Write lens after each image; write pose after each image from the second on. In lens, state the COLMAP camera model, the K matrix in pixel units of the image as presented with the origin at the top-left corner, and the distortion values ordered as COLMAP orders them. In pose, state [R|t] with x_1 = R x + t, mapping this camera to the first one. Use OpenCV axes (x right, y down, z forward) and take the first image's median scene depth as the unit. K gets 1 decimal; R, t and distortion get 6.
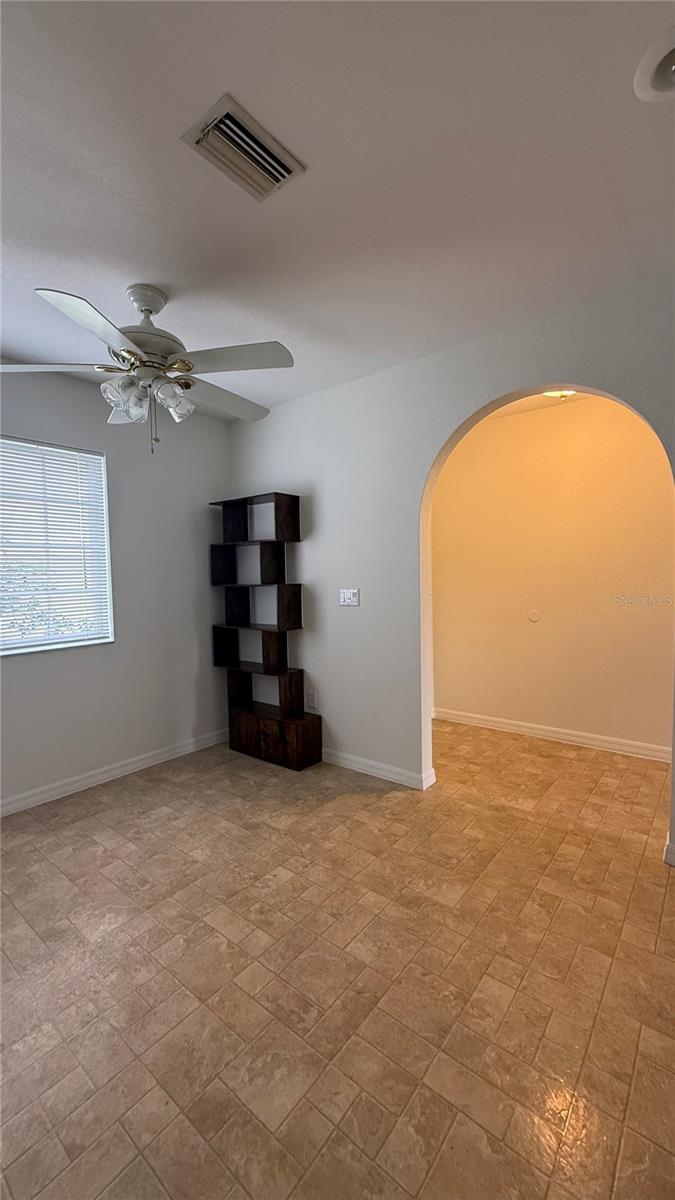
lens RADIAL K [[478.2, 0, 339.2], [0, 478.2, 596.3], [0, 0, 1]] dist [0.001156, -0.000327]
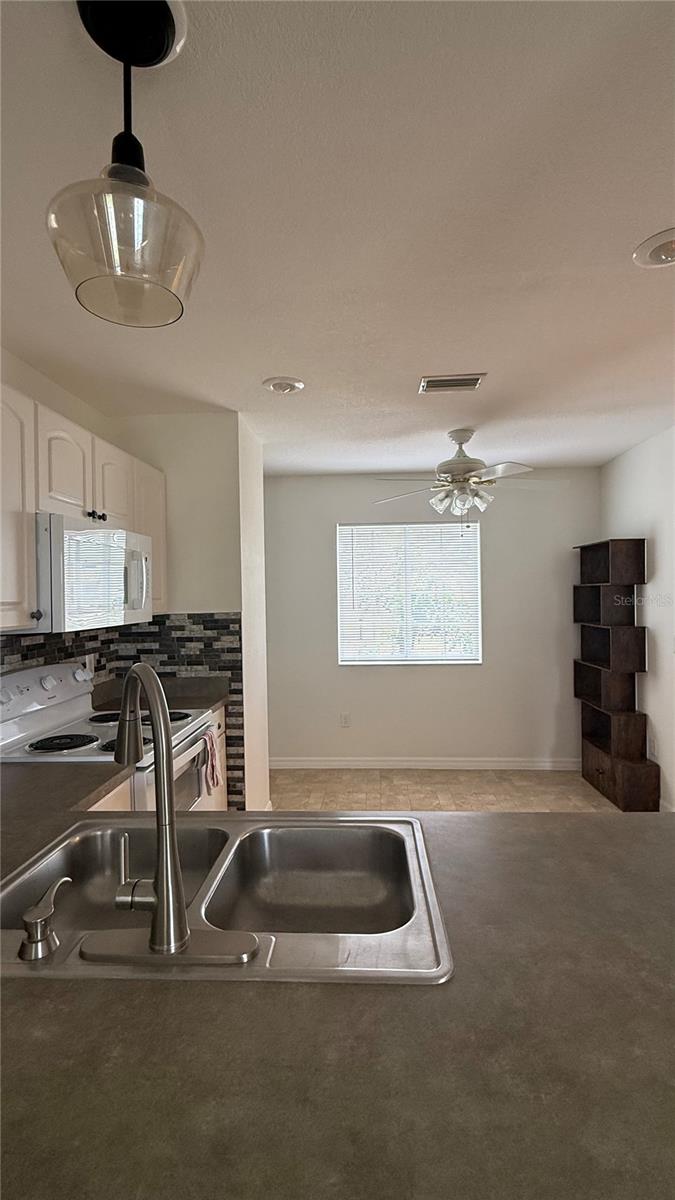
lens RADIAL K [[556.9, 0, 340.3], [0, 556.9, 598.6], [0, 0, 1]] dist [-0.003280, -0.002043]
pose [[0.580778, 0.018844, -0.813844, 0.762525], [-0.035877, 0.999353, -0.002463, -0.091924], [0.813271, 0.030629, 0.581078, -0.281886]]
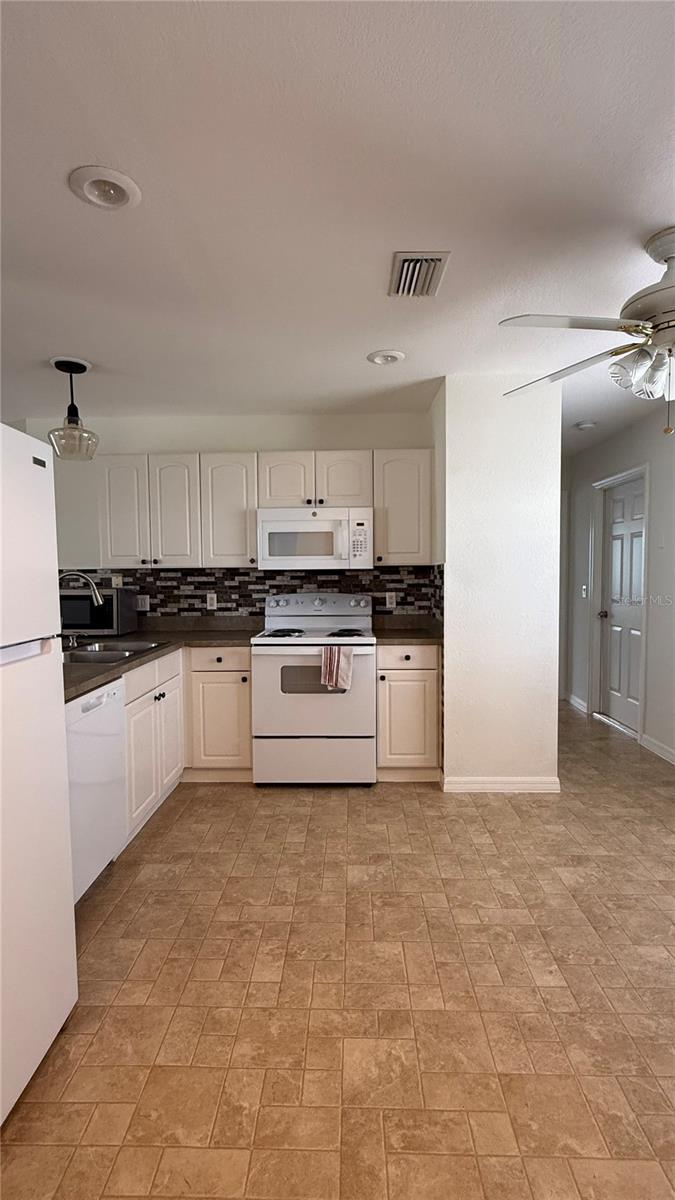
lens RADIAL K [[556.9, 0, 335.7], [0, 556.9, 602.1], [0, 0, 1]] dist [-0.003280, -0.002043]
pose [[-0.798905, 0.061548, -0.598299, 0.627818], [-0.004019, 0.994182, 0.107640, -0.111141], [0.601443, 0.088399, -0.794010, 1.398760]]
